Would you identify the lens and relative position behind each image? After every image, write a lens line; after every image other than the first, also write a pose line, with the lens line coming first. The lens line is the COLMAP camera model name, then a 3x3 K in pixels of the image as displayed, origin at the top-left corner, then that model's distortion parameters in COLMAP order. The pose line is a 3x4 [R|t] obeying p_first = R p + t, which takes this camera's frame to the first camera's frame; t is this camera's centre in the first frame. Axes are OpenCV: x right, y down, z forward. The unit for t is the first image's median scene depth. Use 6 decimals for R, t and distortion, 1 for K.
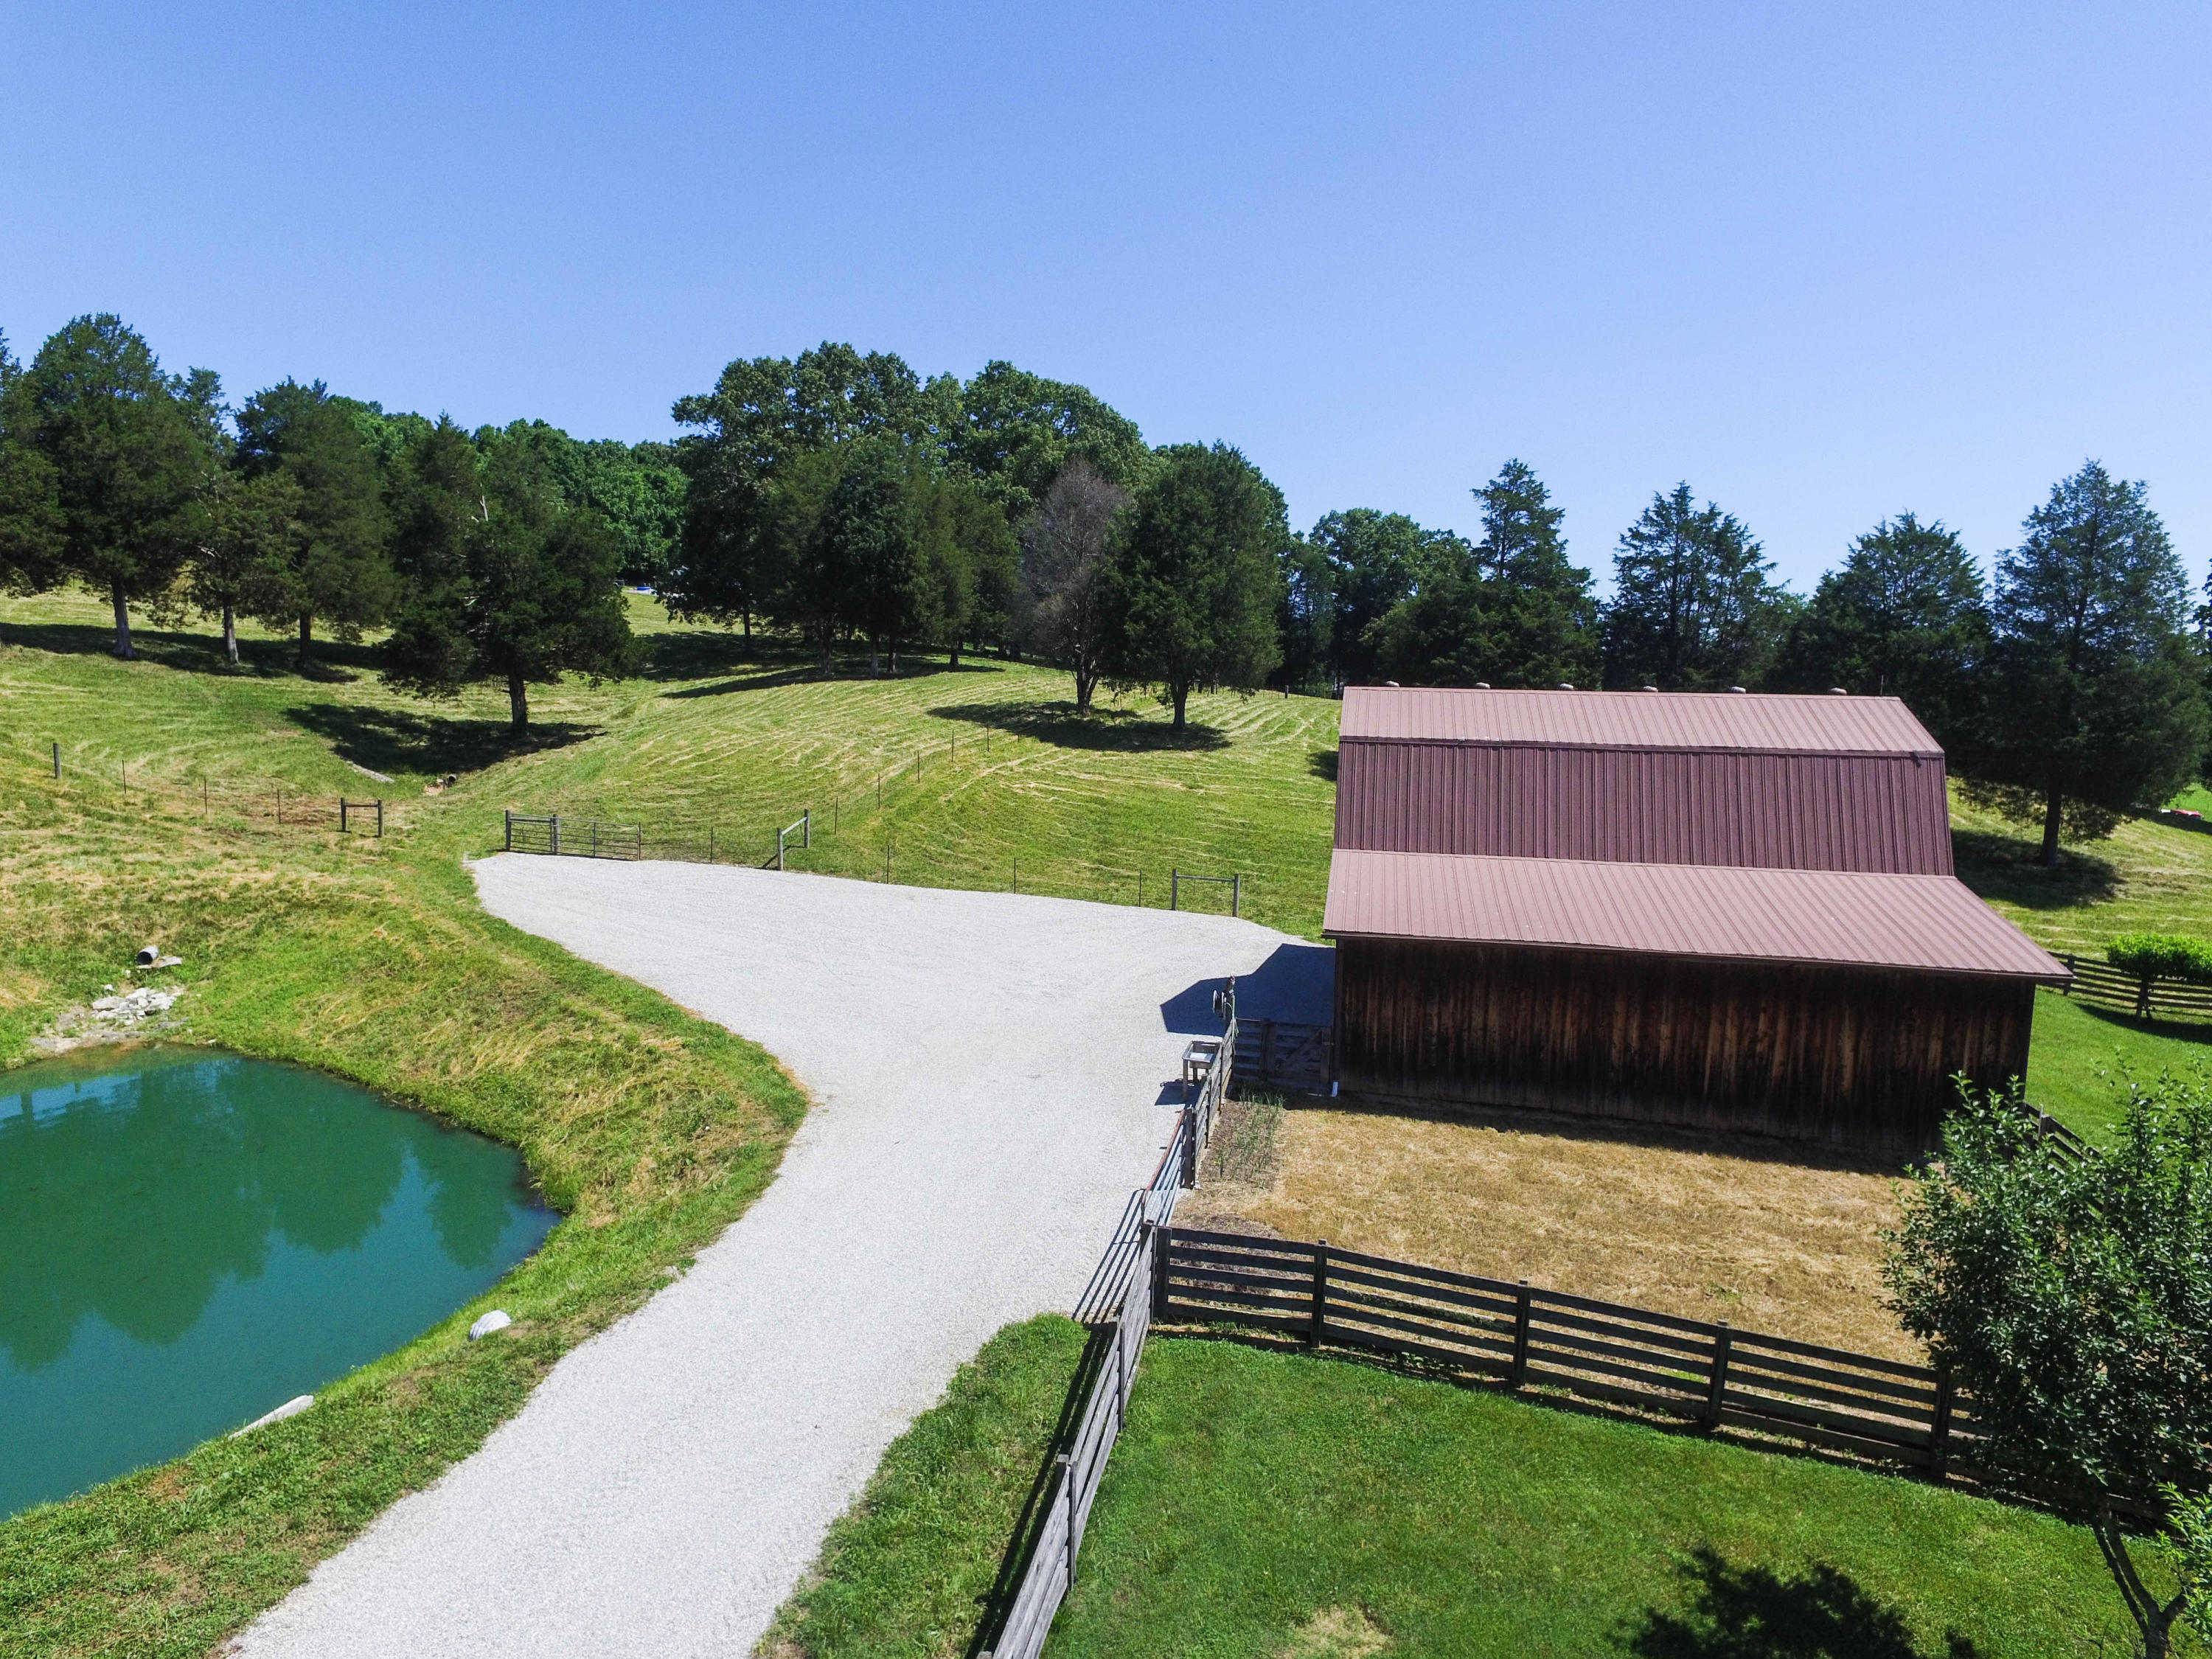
lens RADIAL K [[1278.0, 0, 1100.9], [0, 1278.0, 823.9], [0, 0, 1]] dist [-0.014725, 0.015092]
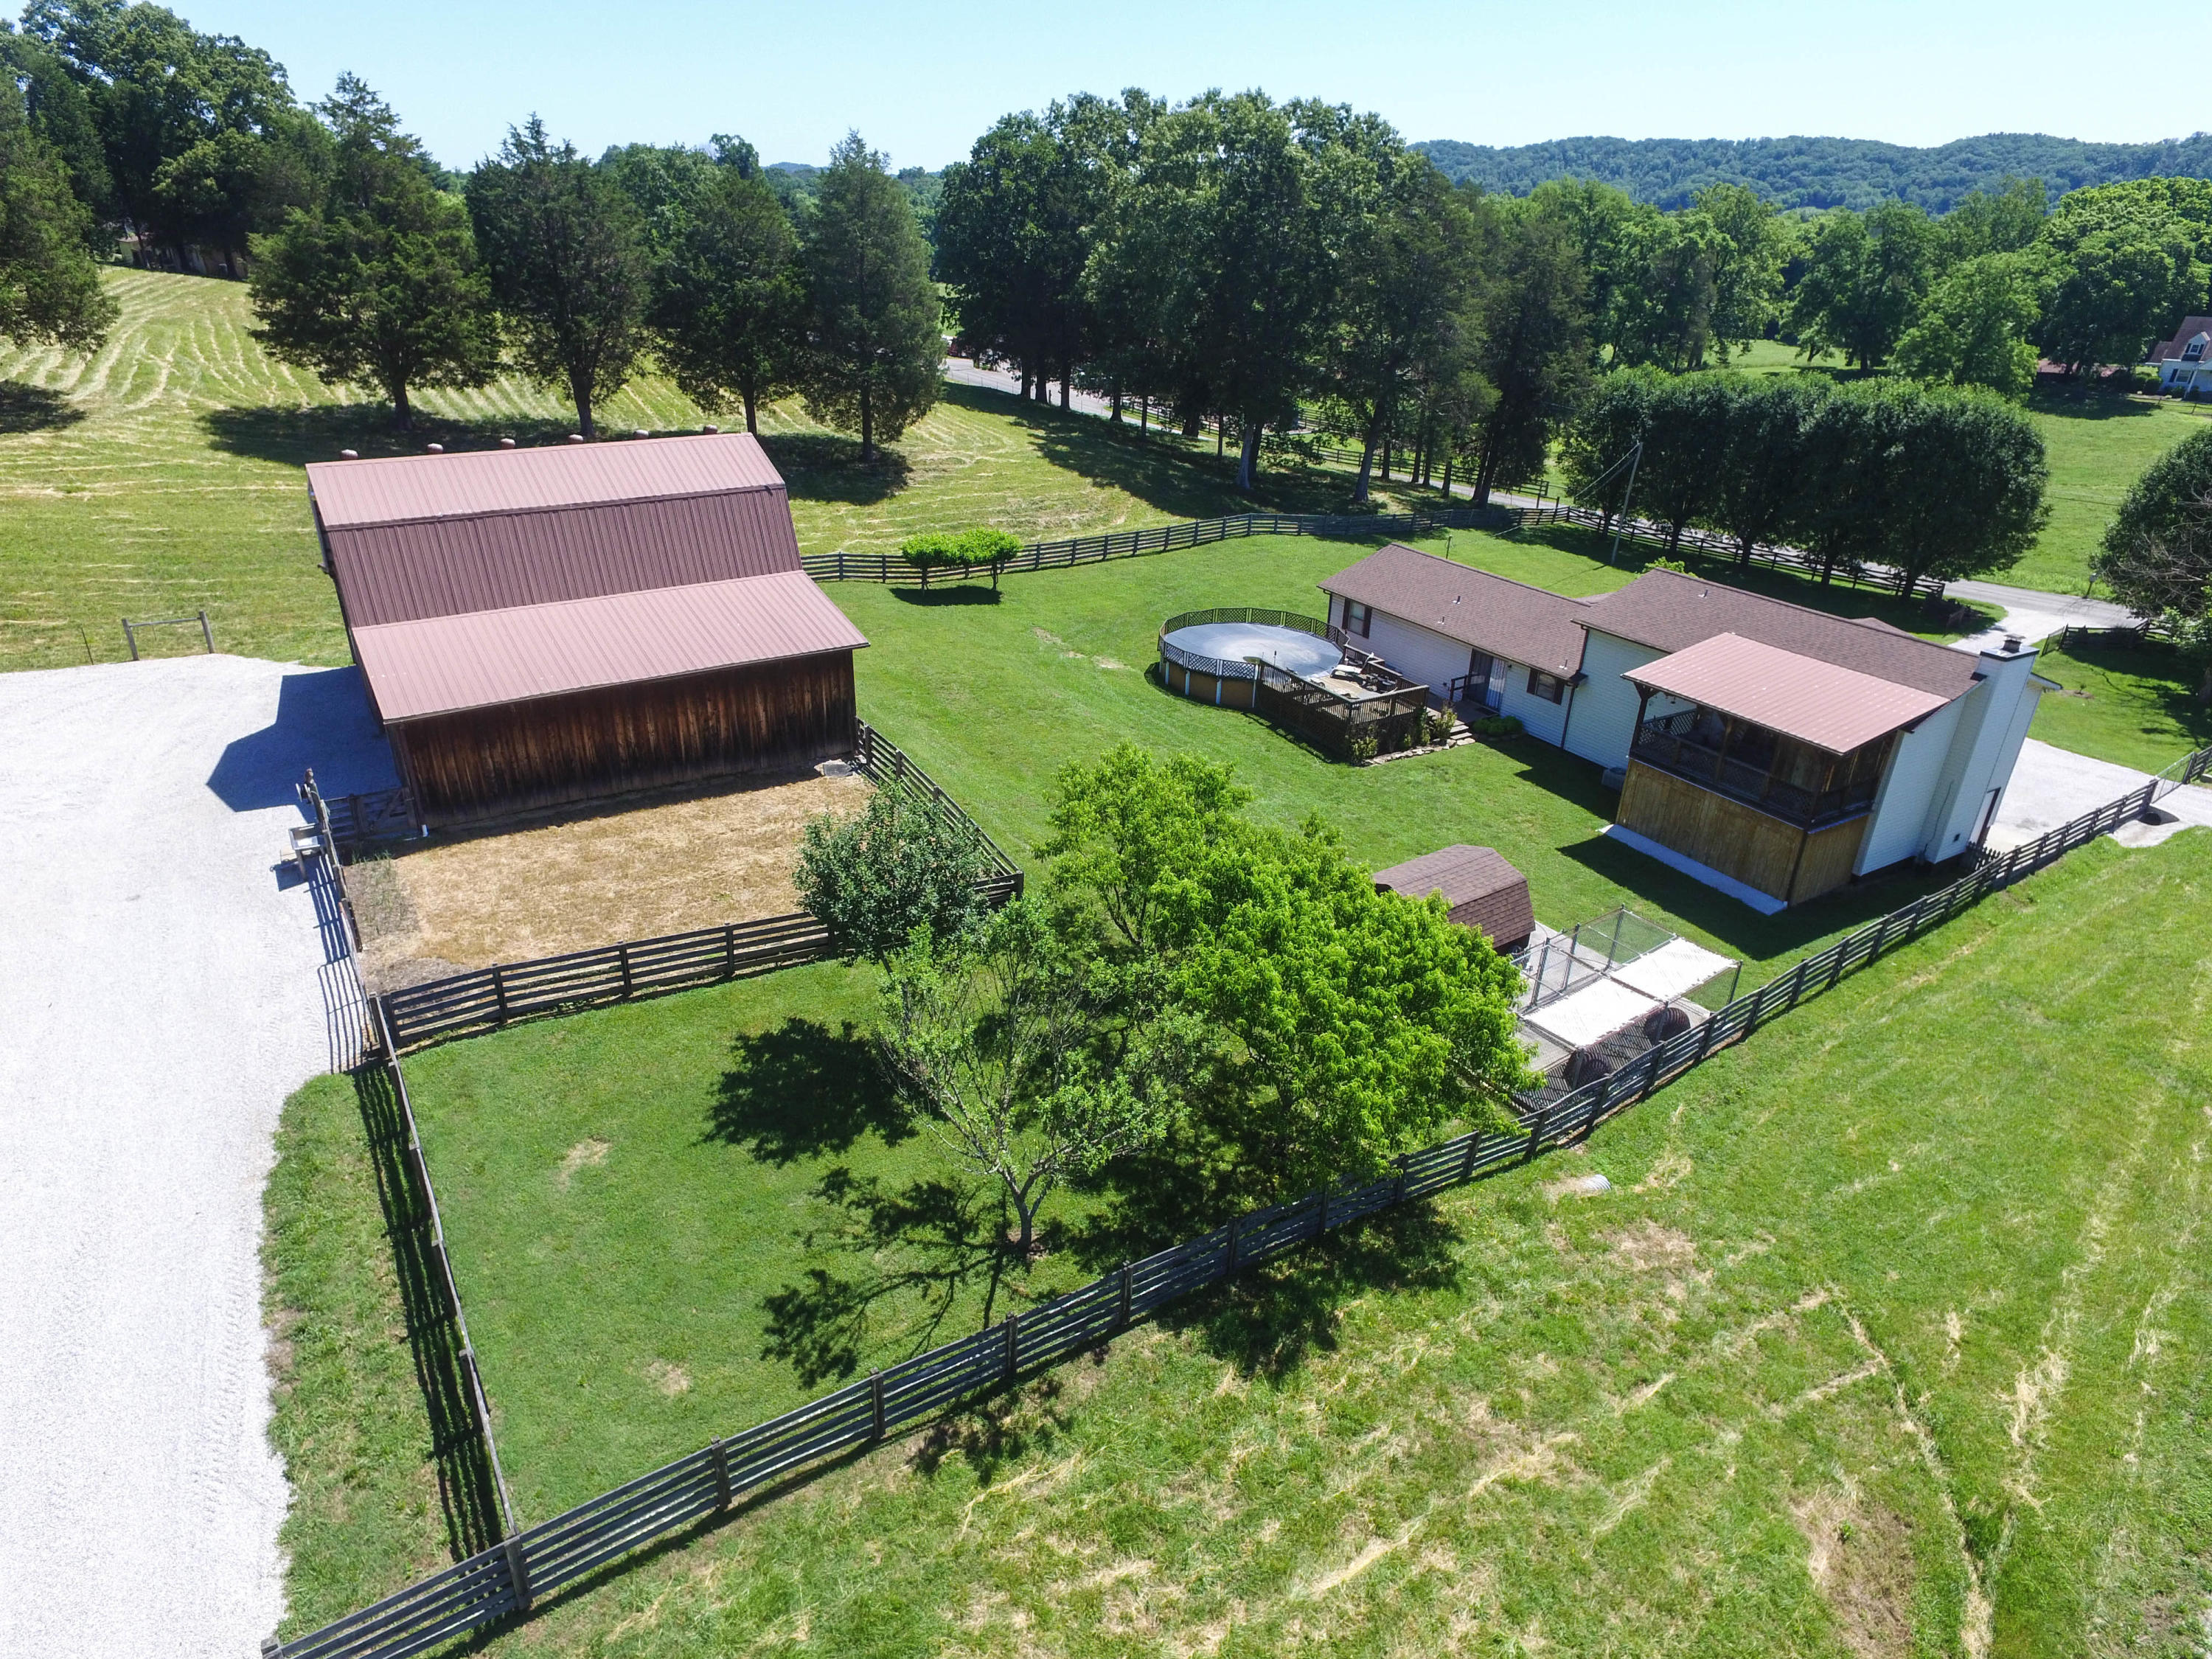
lens RADIAL K [[1278.0, 0, 1100.9], [0, 1278.0, 823.9], [0, 0, 1]] dist [-0.014725, 0.015092]
pose [[0.697182, -0.314485, 0.644233, -0.180962], [0.064860, 0.922629, 0.380195, -0.262351], [-0.713954, -0.223280, 0.663638, -0.376290]]
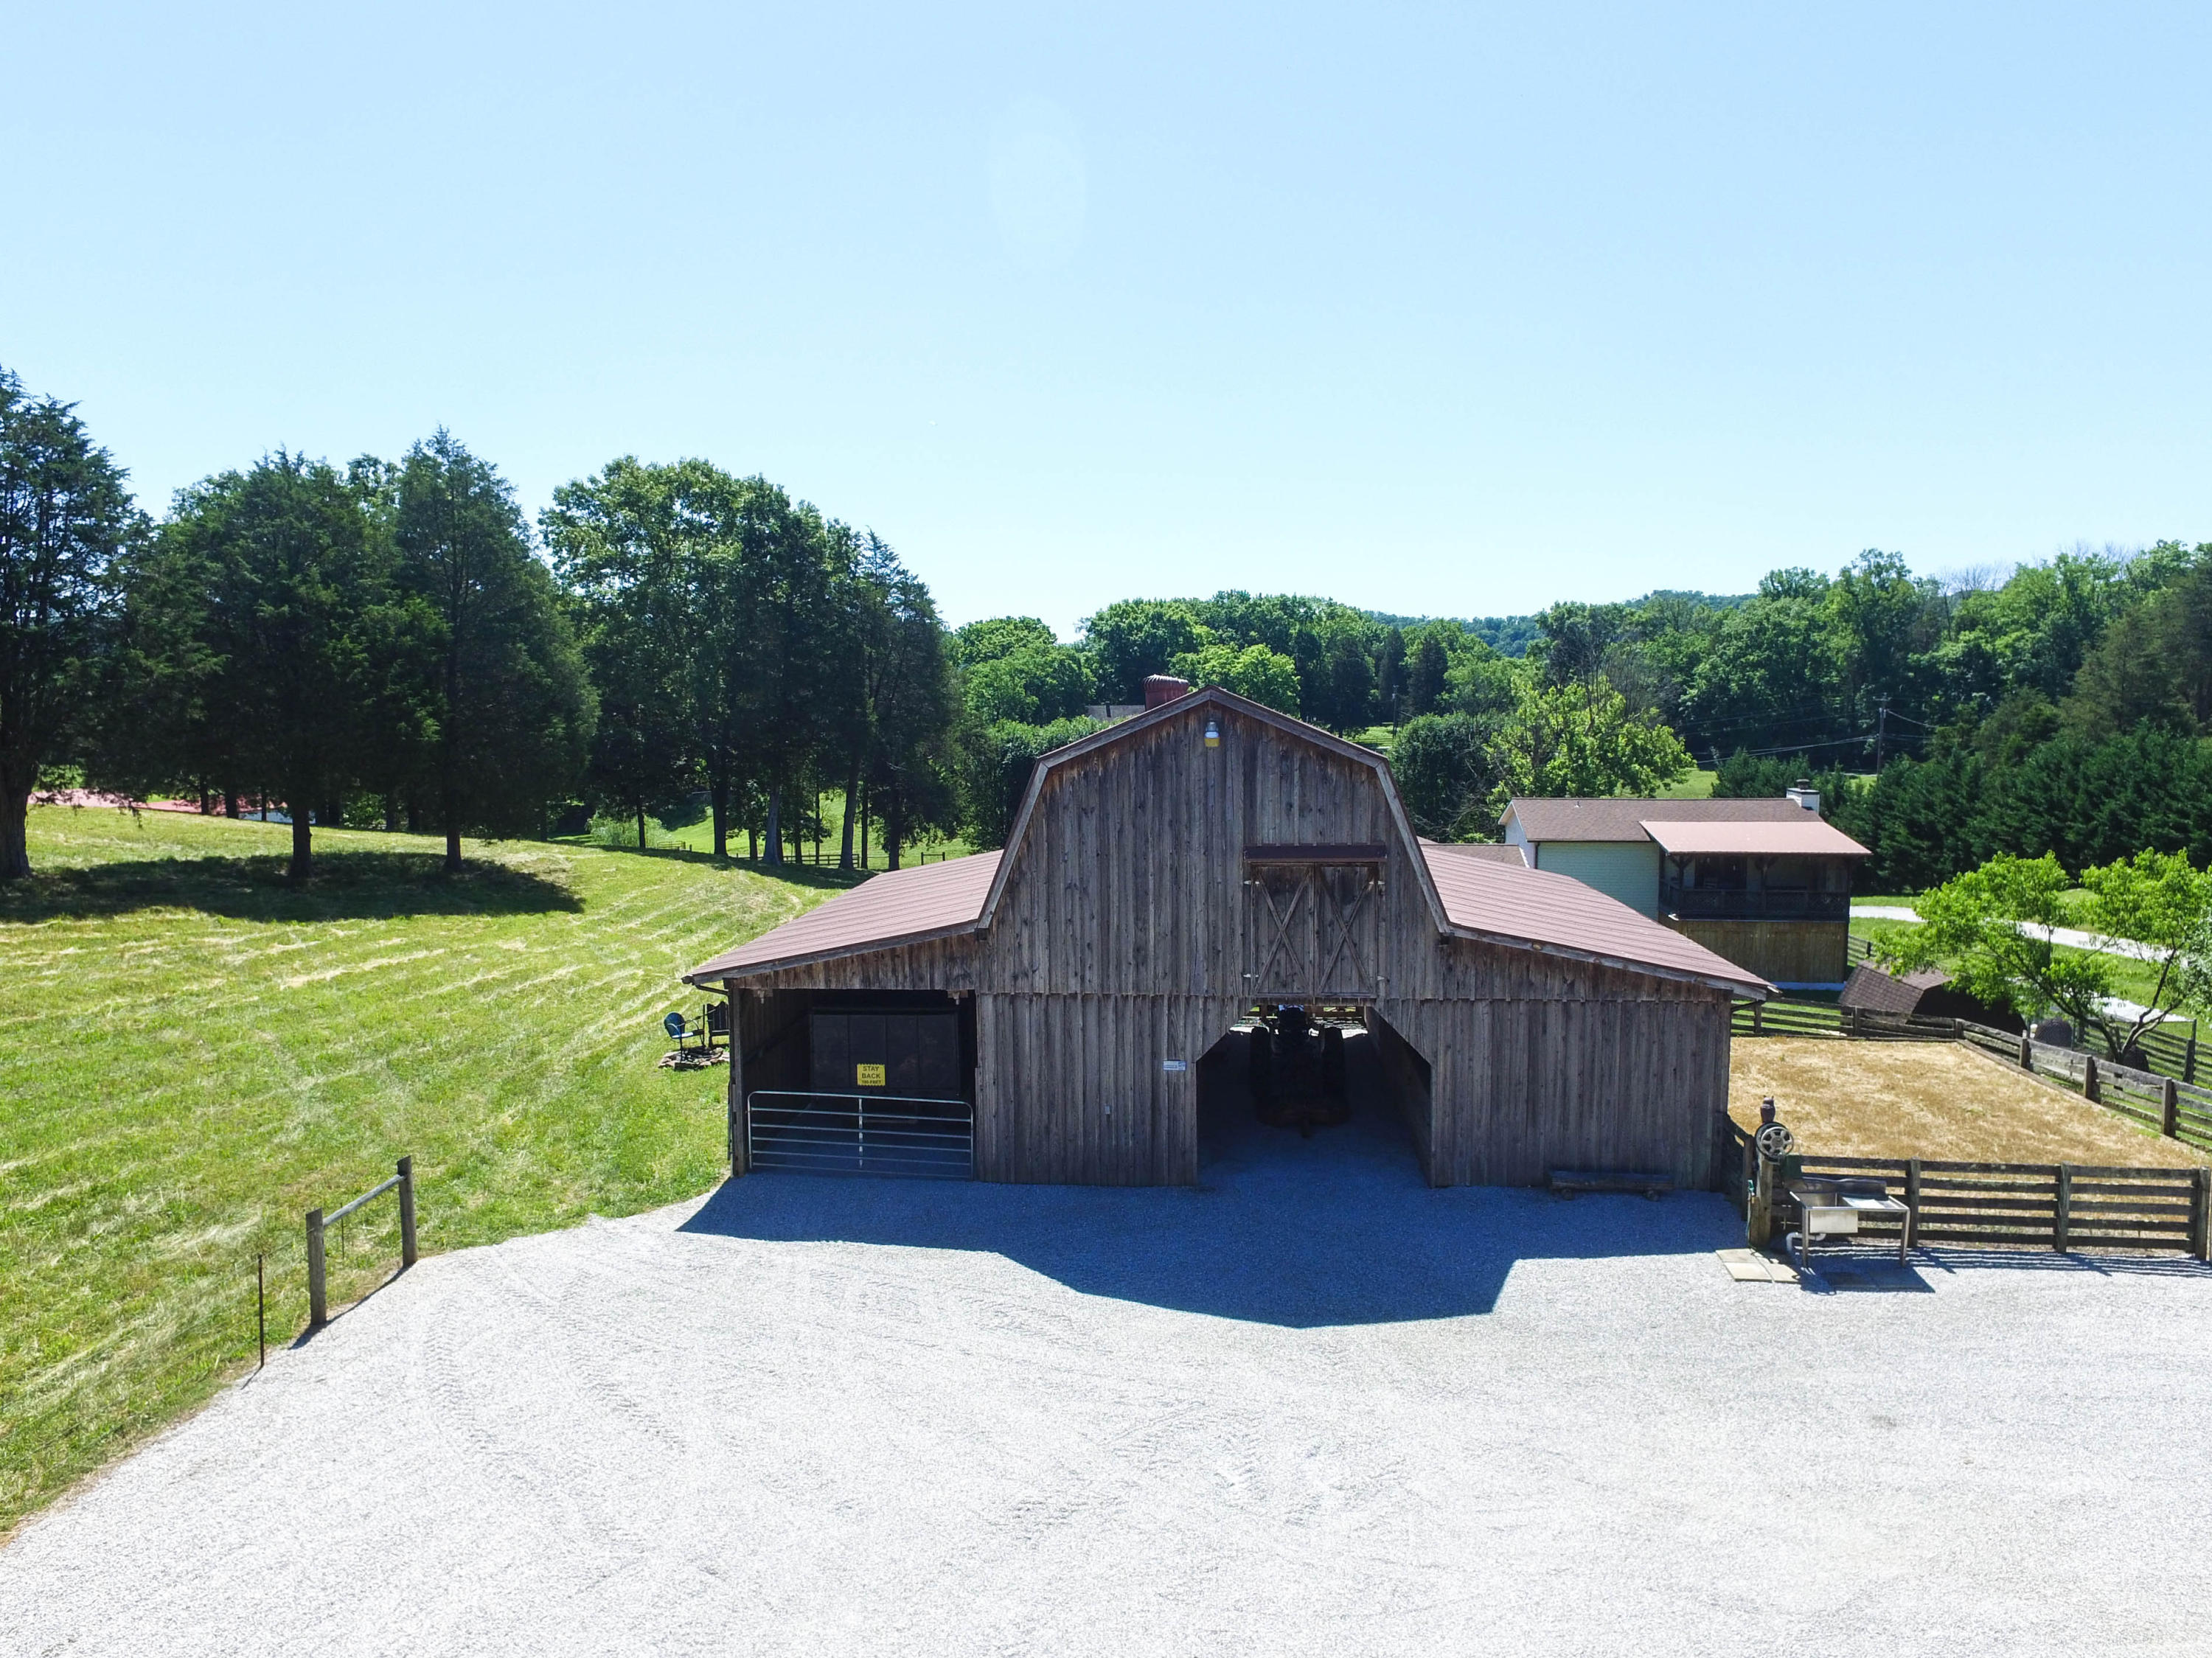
lens RADIAL K [[1348.8, 0, 1106.0], [0, 1348.8, 829.0], [0, 0, 1]] dist [-0.005611, 0.000275]
pose [[-0.128796, -0.115309, 0.984944, -0.604459], [0.105560, 0.985980, 0.129234, -0.172058], [-0.986037, 0.120616, -0.114818, 1.533387]]
